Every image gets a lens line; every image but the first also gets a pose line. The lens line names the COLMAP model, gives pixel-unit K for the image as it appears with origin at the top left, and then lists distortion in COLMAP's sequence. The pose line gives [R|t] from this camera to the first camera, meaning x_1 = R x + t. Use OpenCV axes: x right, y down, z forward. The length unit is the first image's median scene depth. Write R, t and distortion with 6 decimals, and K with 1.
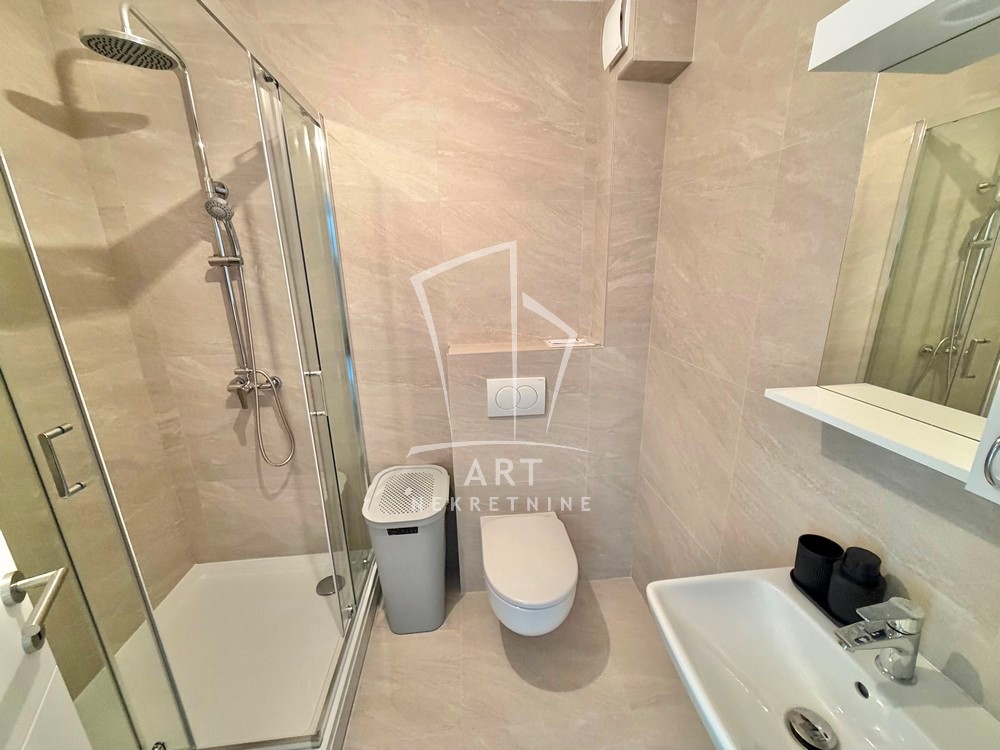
lens RADIAL K [[404.2, 0, 501.4], [0, 404.2, 377.1], [0, 0, 1]] dist [0.001477, 0.000573]
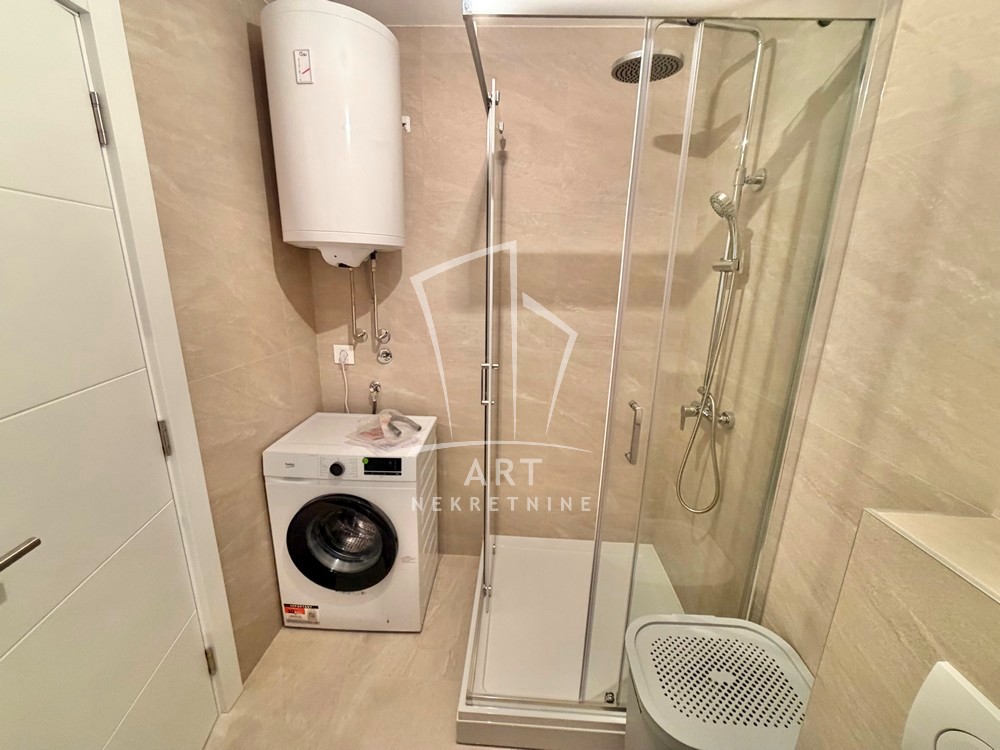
lens RADIAL K [[404.2, 0, 501.4], [0, 404.2, 377.1], [0, 0, 1]] dist [0.001477, 0.000573]
pose [[-0.145458, 0.267905, -0.952402, 0.245469], [-0.301695, 0.904781, 0.300586, -0.174539], [0.942243, 0.331057, -0.050782, 0.629522]]
